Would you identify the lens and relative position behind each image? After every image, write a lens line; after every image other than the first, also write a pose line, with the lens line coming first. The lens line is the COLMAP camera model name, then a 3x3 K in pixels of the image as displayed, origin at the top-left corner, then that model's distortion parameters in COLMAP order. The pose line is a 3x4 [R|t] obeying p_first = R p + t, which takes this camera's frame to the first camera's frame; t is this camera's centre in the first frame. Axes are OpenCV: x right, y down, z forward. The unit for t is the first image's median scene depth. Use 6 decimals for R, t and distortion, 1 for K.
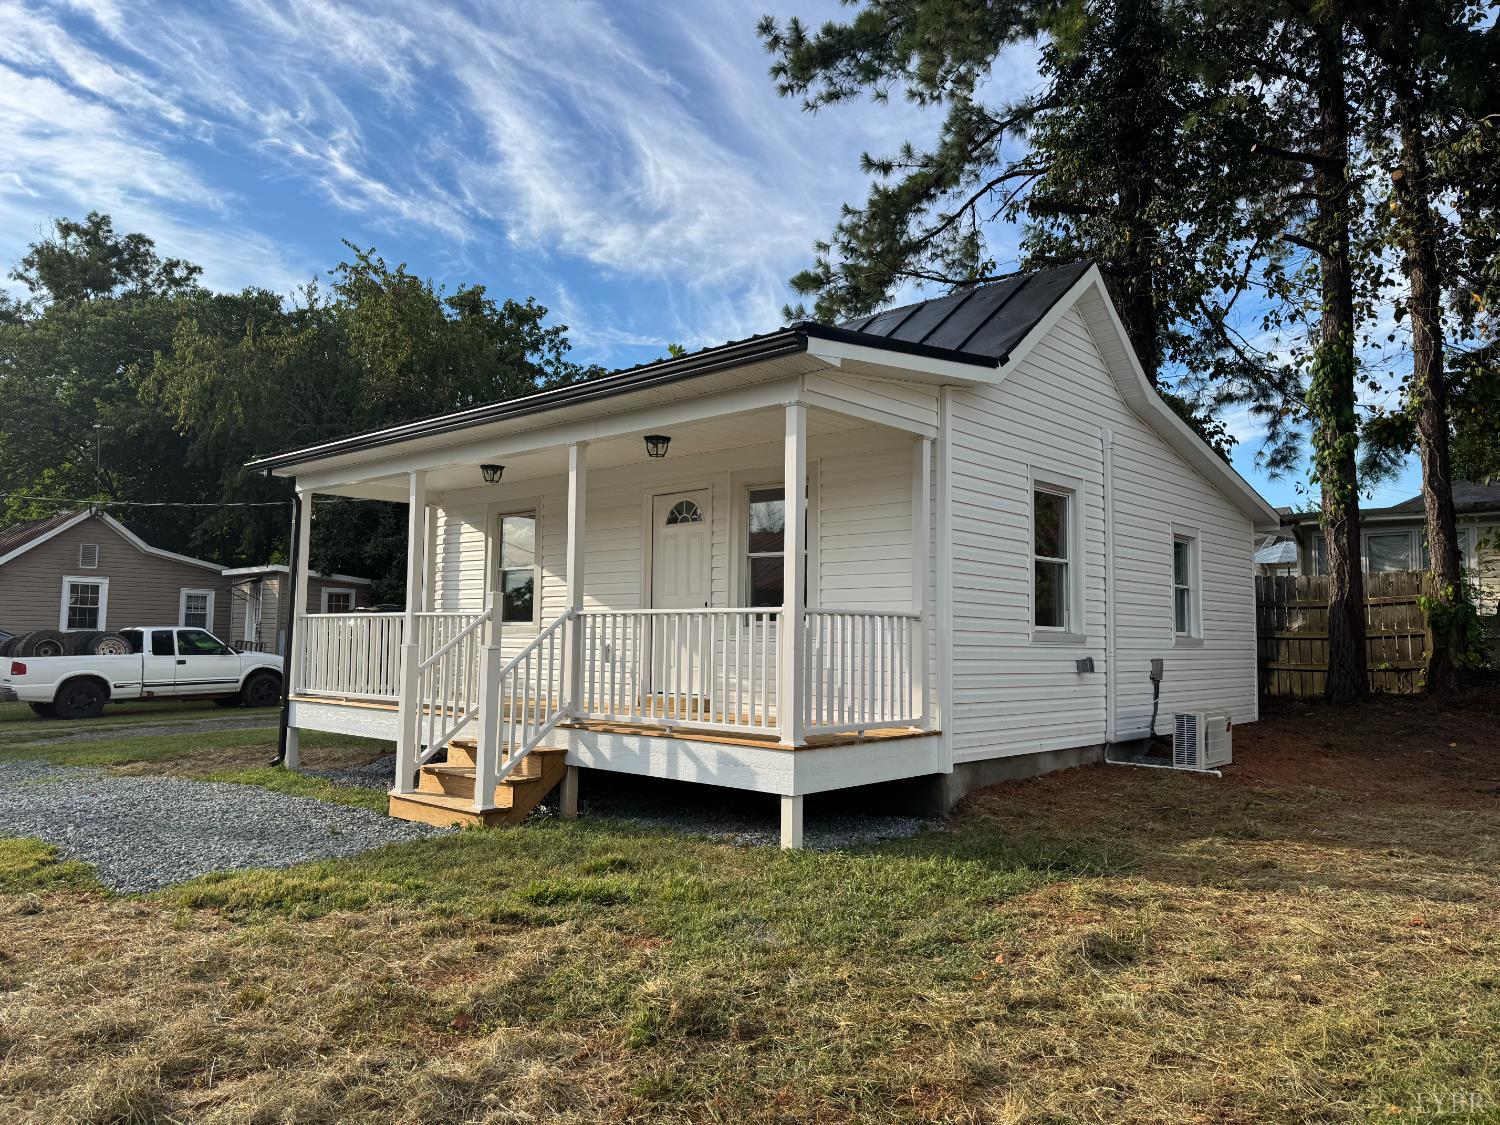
lens RADIAL K [[1079.2, 0, 750.0], [0, 1079.2, 562.5], [0, 0, 1]] dist [0.003433, -0.000563]
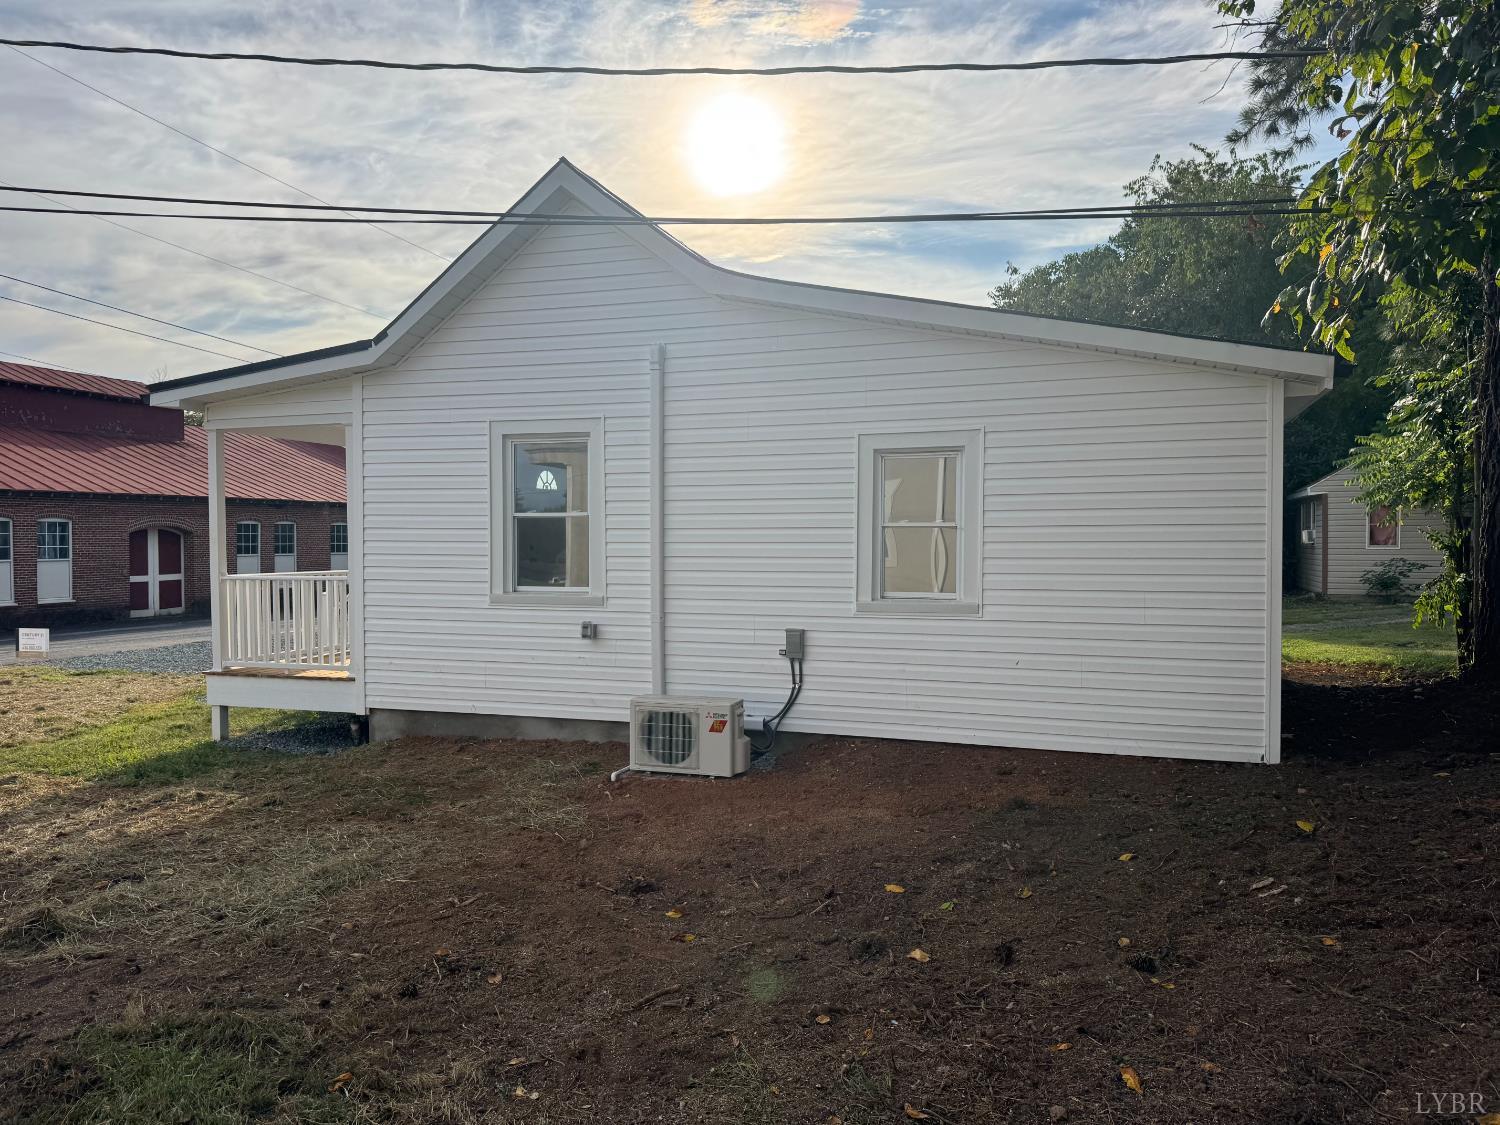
lens RADIAL K [[1079.2, 0, 750.0], [0, 1079.2, 562.5], [0, 0, 1]] dist [0.003433, -0.000563]
pose [[0.409462, -0.016681, -0.912175, 1.189598], [0.064126, 0.997886, 0.010537, 0.038790], [0.910071, -0.062808, 0.409666, 0.768031]]
